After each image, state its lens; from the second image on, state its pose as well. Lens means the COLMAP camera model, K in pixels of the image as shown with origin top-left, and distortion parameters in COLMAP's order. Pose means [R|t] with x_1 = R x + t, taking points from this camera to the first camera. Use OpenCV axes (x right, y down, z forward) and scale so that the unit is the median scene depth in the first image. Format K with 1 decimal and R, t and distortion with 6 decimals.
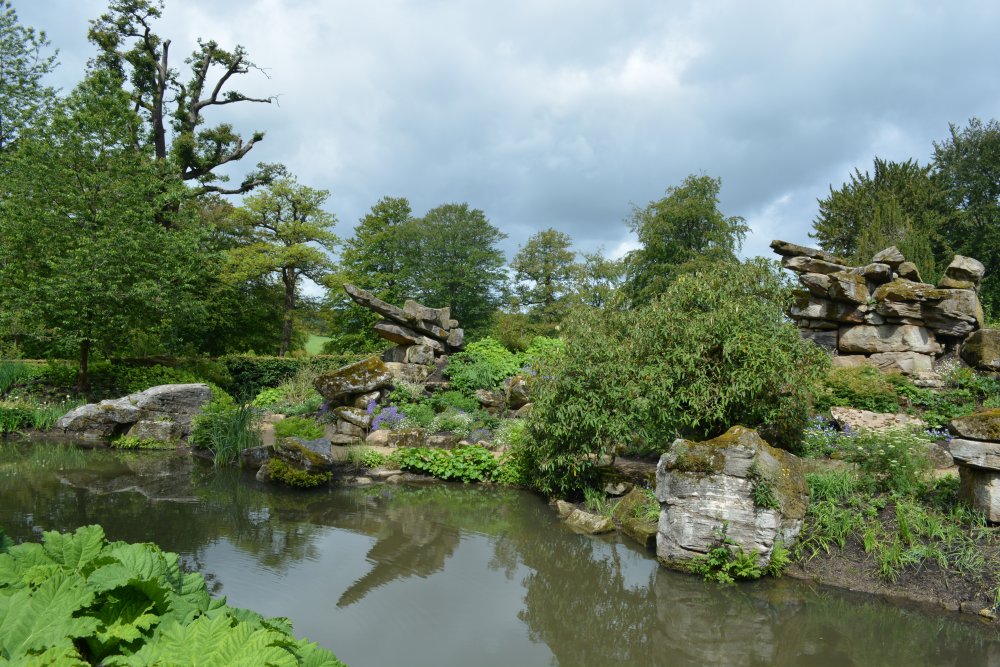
lens RADIAL K [[777.7, 0, 500.1], [0, 777.7, 333.7], [0, 0, 1]] dist [-0.000083, -0.001253]
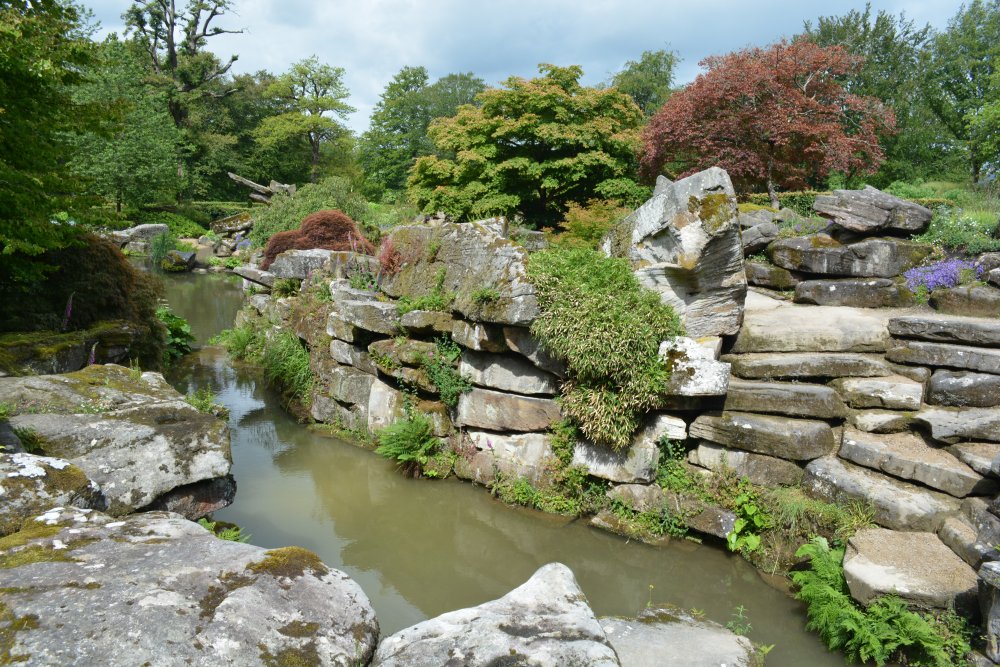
lens RADIAL K [[777.7, 0, 499.9], [0, 777.7, 333.4], [0, 0, 1]] dist [-0.000083, -0.001253]
pose [[0.985743, 0.047957, -0.161278, 0.467516], [-0.014090, 0.978682, 0.204896, -0.047522], [0.167666, -0.199703, 0.965405, -0.478510]]
